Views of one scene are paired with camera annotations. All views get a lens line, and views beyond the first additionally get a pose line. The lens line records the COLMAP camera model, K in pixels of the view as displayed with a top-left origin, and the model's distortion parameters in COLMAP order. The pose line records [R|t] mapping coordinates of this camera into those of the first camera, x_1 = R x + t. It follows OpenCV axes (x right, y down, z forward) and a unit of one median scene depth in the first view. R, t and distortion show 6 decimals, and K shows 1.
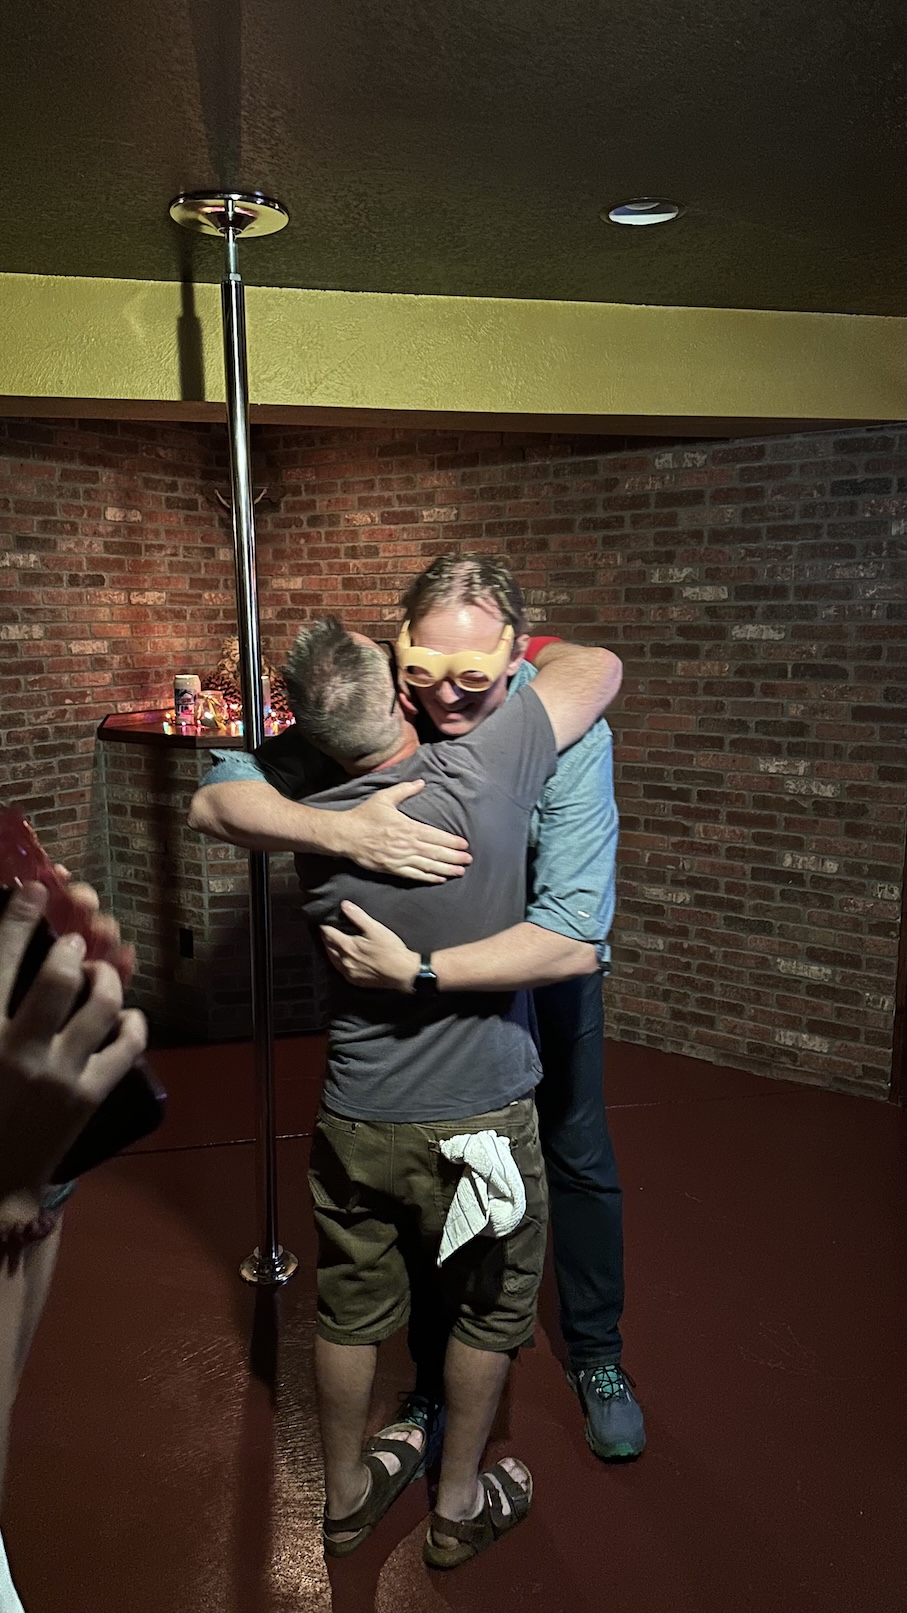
lens RADIAL K [[1142.8, 0, 459.3], [0, 1142.8, 803.3], [0, 0, 1]] dist [0.204261, -0.410557]
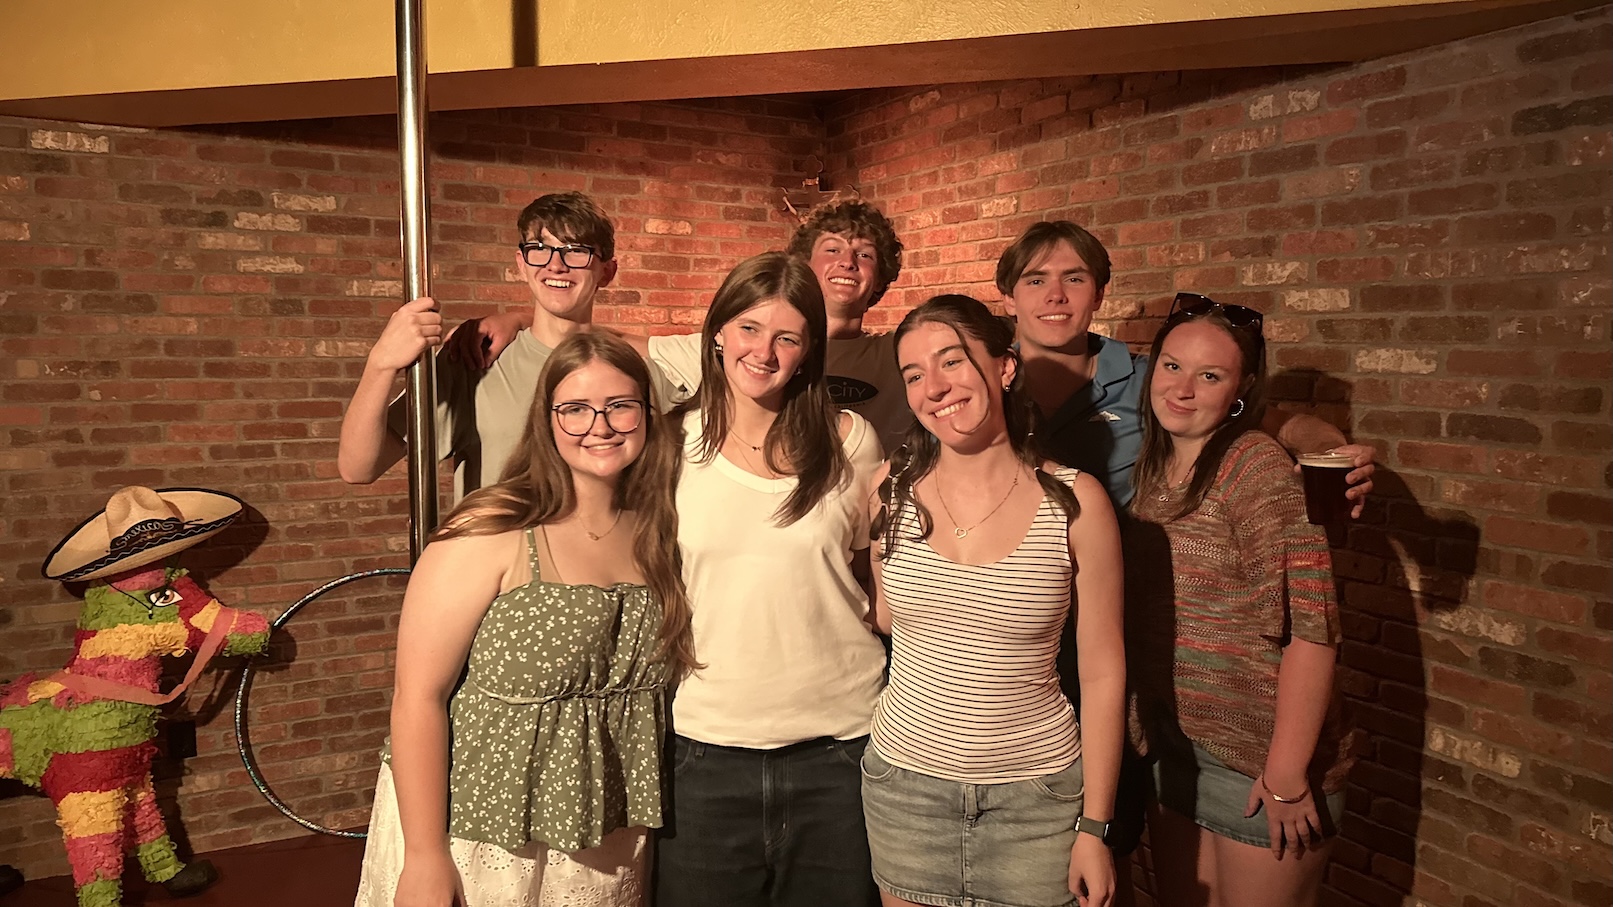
lens RADIAL K [[1146.0, 0, 787.5], [0, 1146.0, 454.3], [0, 0, 1]] dist [0.089652, -0.116555]
pose [[0.883371, 0.055734, -0.465349, 0.242165], [-0.090776, 0.994448, -0.053217, -0.033043], [0.459800, 0.089253, 0.883526, 0.284111]]
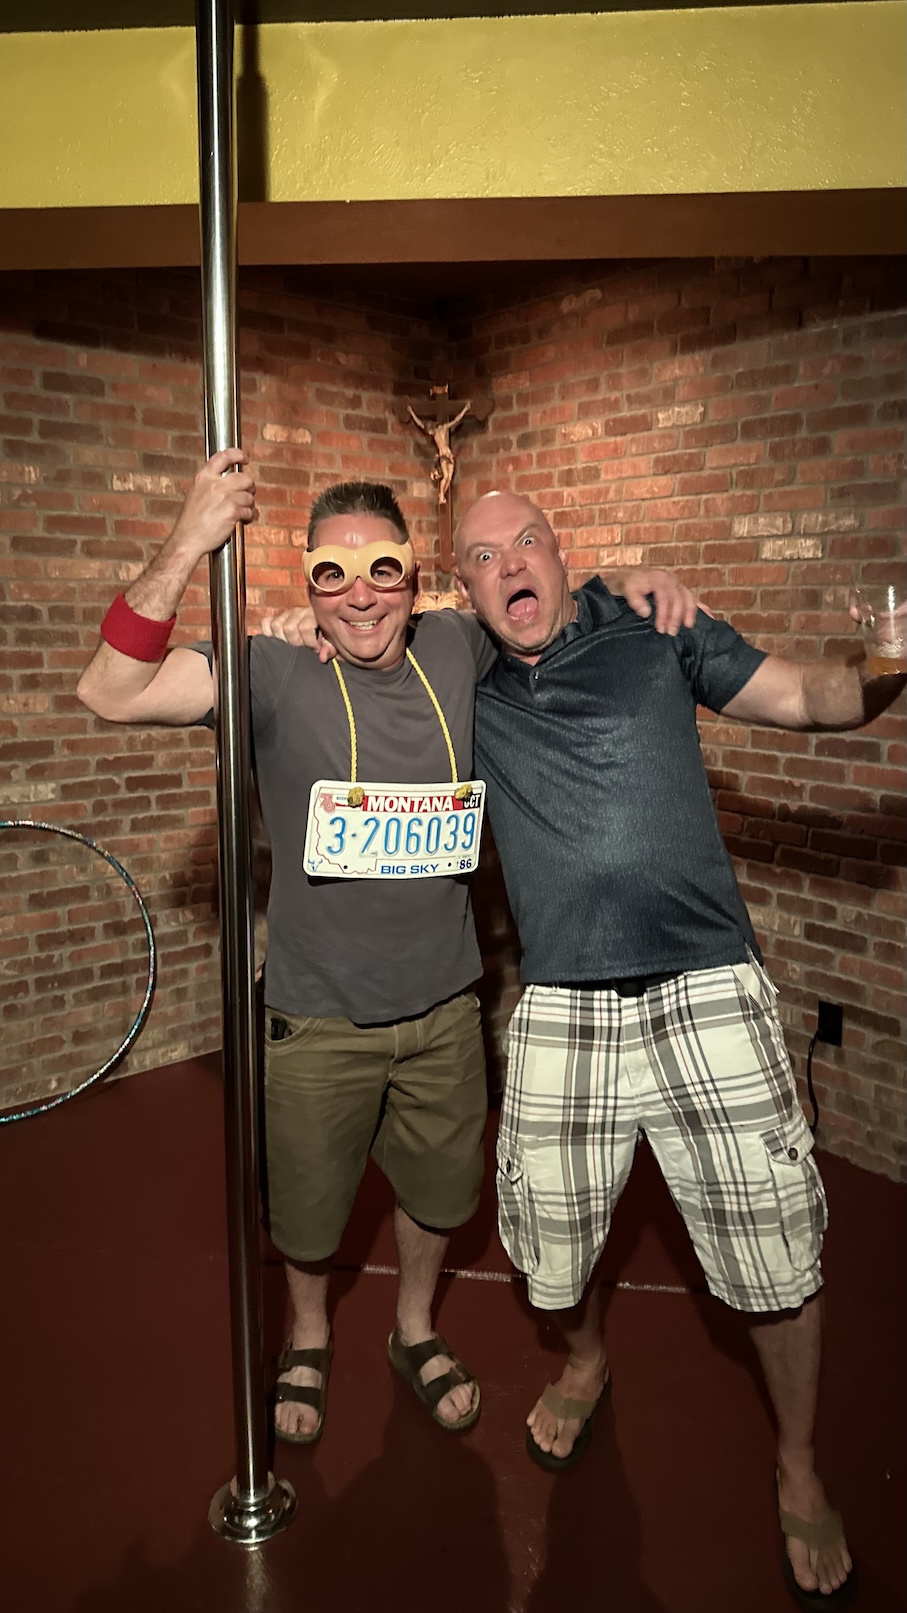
lens RADIAL K [[1142.2, 0, 449.8], [0, 1142.2, 796.4], [0, 0, 1]] dist [0.186089, -0.409576]
pose [[0.957005, 0.060855, -0.283618, 0.070632], [-0.062932, 0.998016, 0.001792, -0.004187], [0.283164, 0.016134, 0.958936, 0.281453]]
